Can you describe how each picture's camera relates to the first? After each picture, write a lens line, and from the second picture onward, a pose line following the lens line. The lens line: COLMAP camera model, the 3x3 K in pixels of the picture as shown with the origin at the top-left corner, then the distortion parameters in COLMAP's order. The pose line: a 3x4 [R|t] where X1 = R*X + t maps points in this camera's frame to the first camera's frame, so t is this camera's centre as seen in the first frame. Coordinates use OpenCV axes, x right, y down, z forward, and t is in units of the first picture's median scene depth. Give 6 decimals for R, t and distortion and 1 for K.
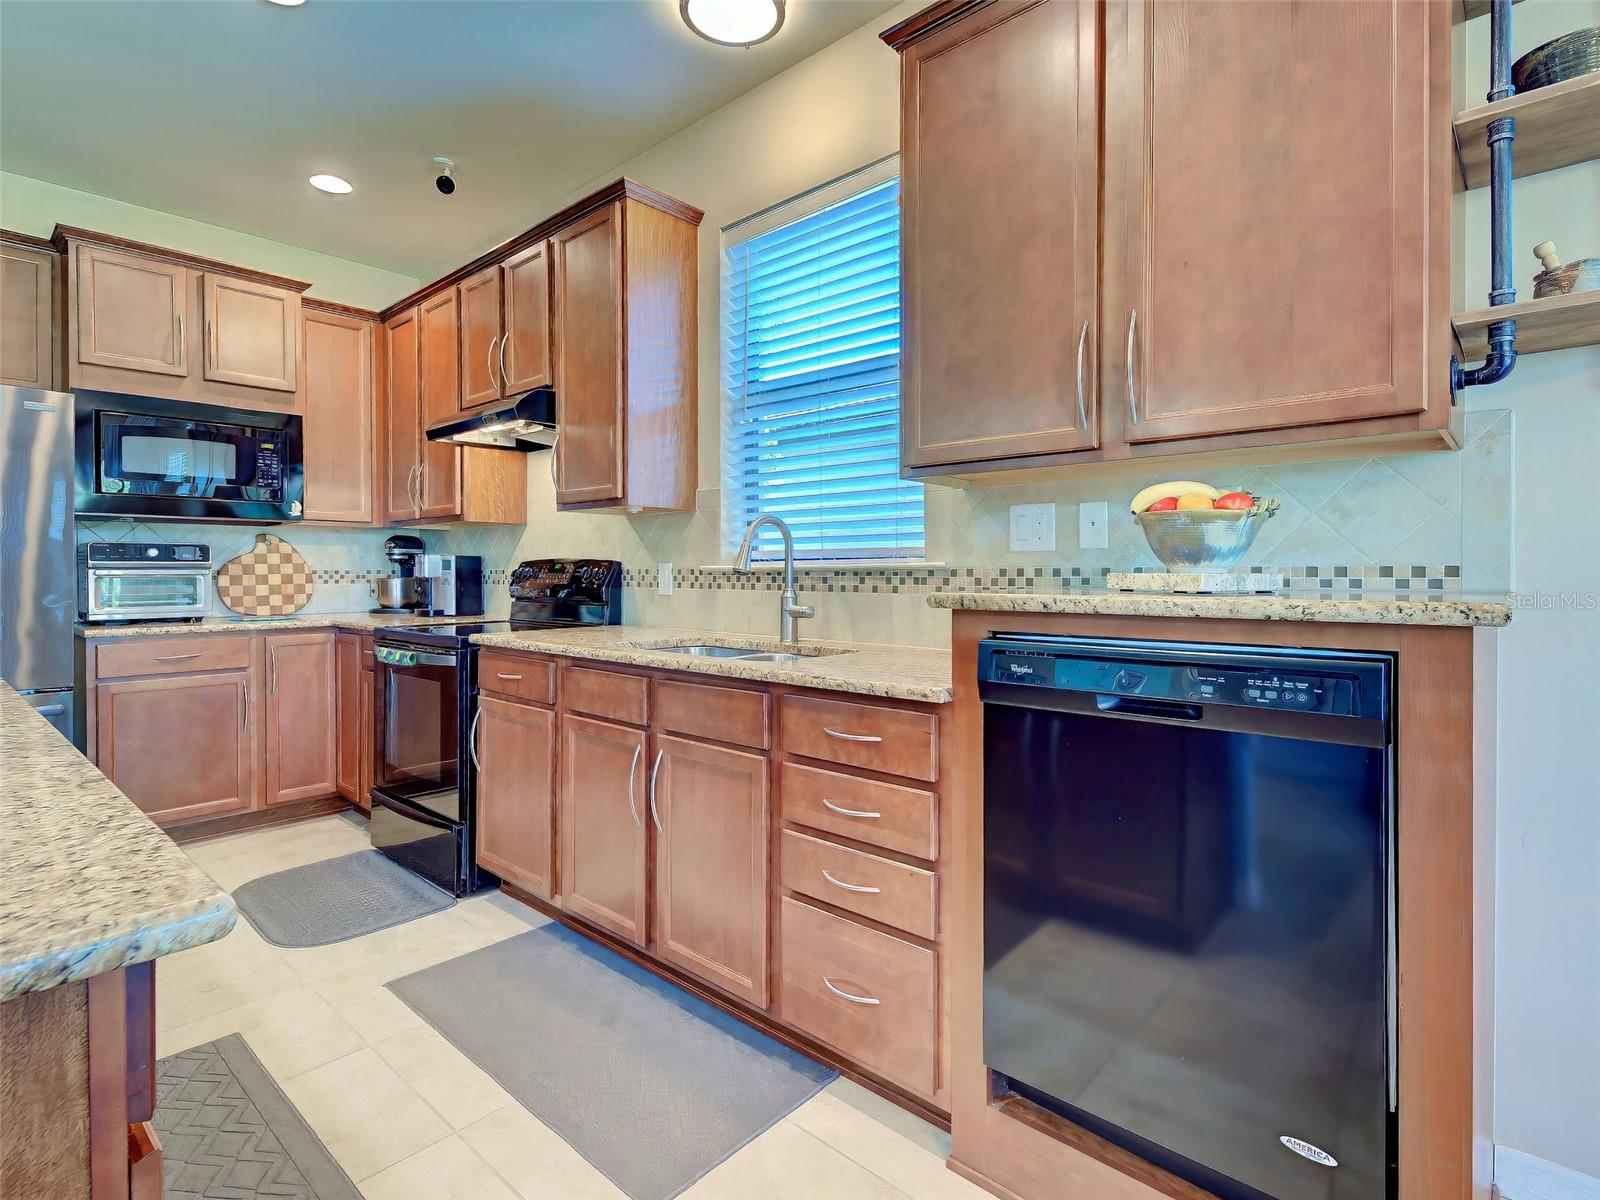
lens RADIAL K [[796.5, 0, 830.2], [0, 796.5, 574.0], [0, 0, 1]] dist [0.012547, -0.004343]
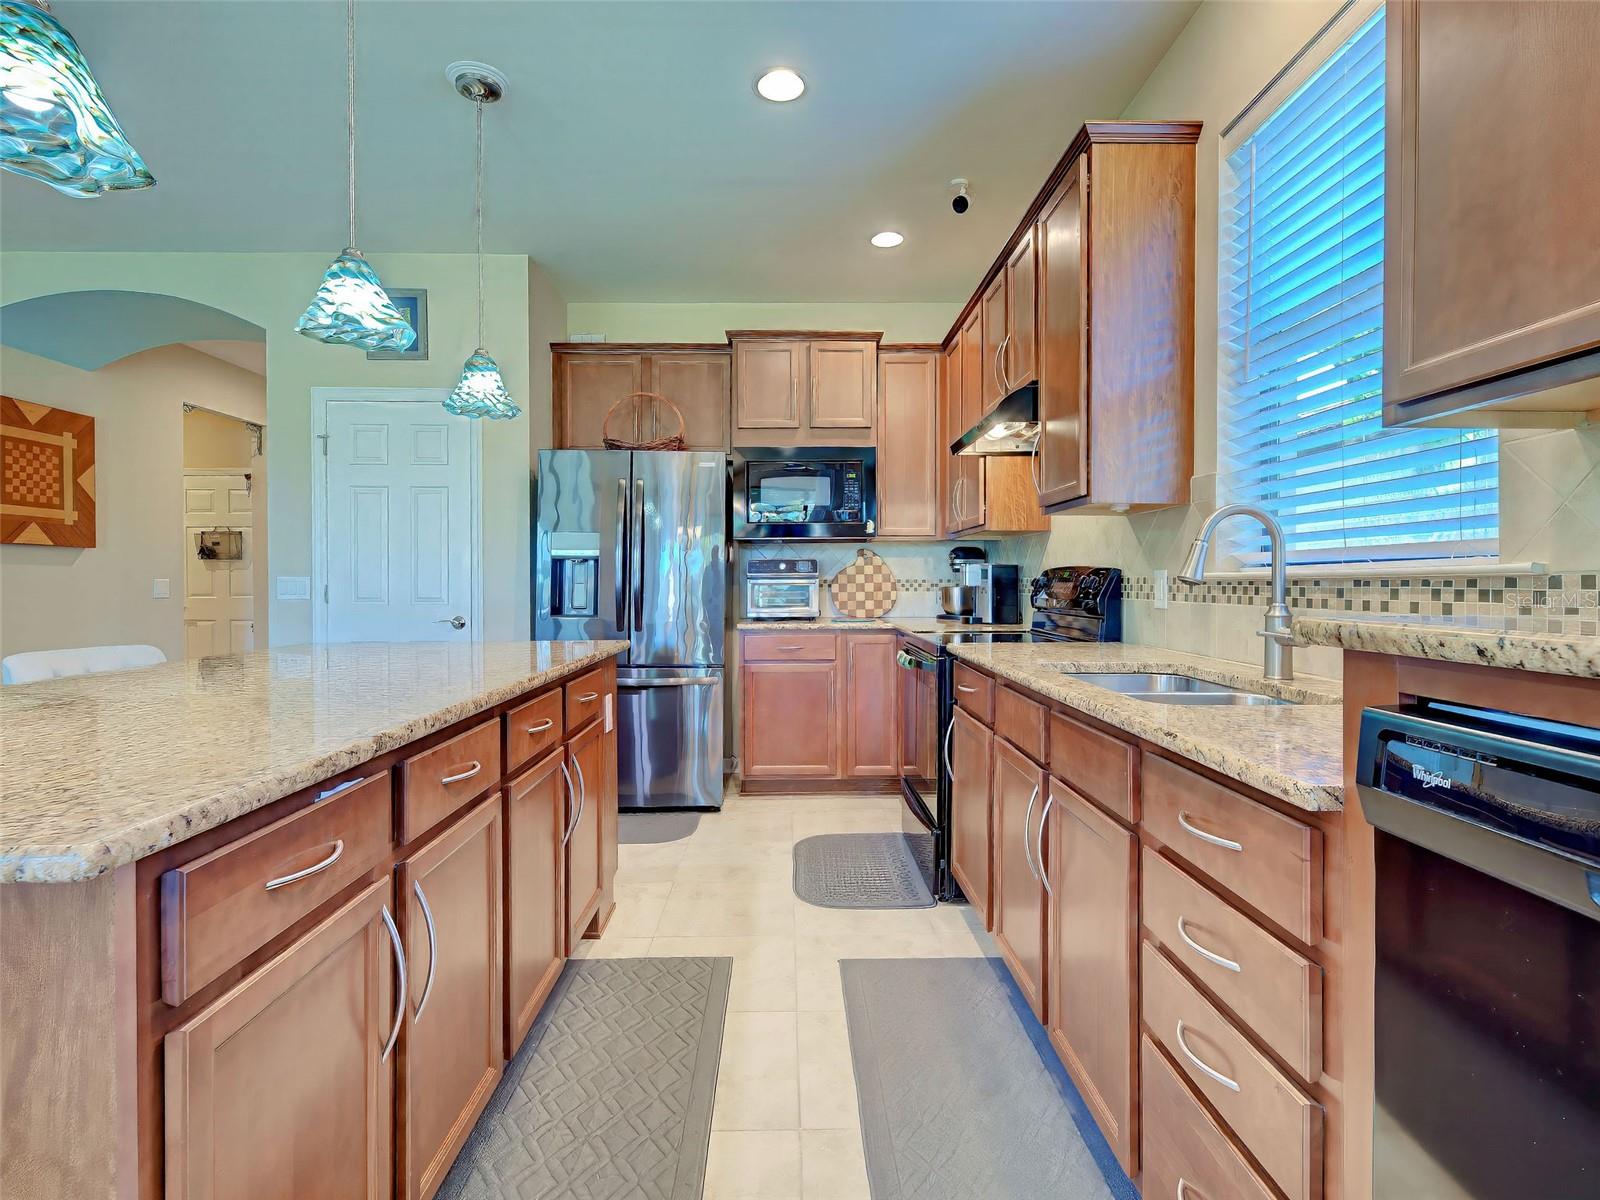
lens RADIAL K [[796.5, 0, 813.0], [0, 796.5, 585.8], [0, 0, 1]] dist [0.012547, -0.004343]
pose [[0.674564, 0.004097, -0.738205, 0.178247], [-0.001895, 0.999991, 0.003819, 0.000234], [0.738214, -0.001177, 0.674566, 0.198102]]
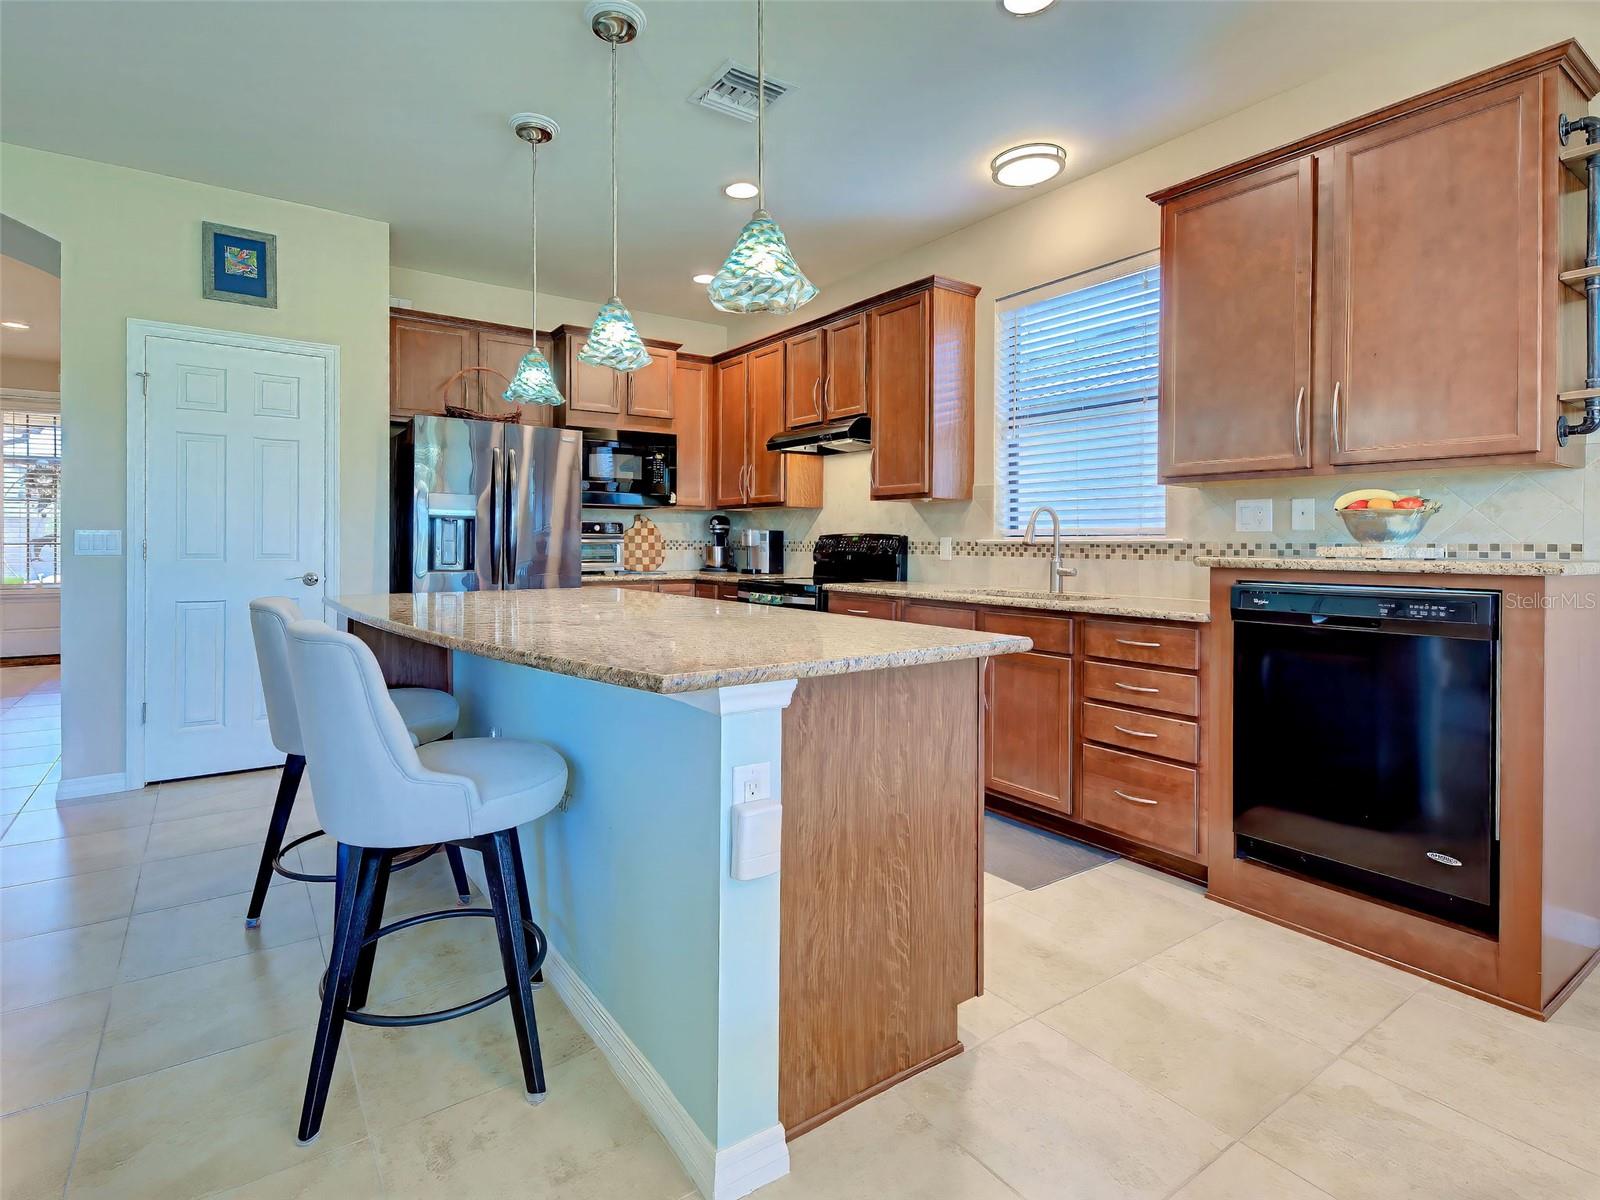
lens RADIAL K [[796.5, 0, 754.8], [0, 796.5, 541.9], [0, 0, 1]] dist [0.012547, -0.004343]
pose [[0.966464, 0.008986, -0.256645, -0.190758], [-0.010581, 0.999932, -0.004834, 0.005161], [0.256584, 0.007387, 0.966494, -0.485920]]
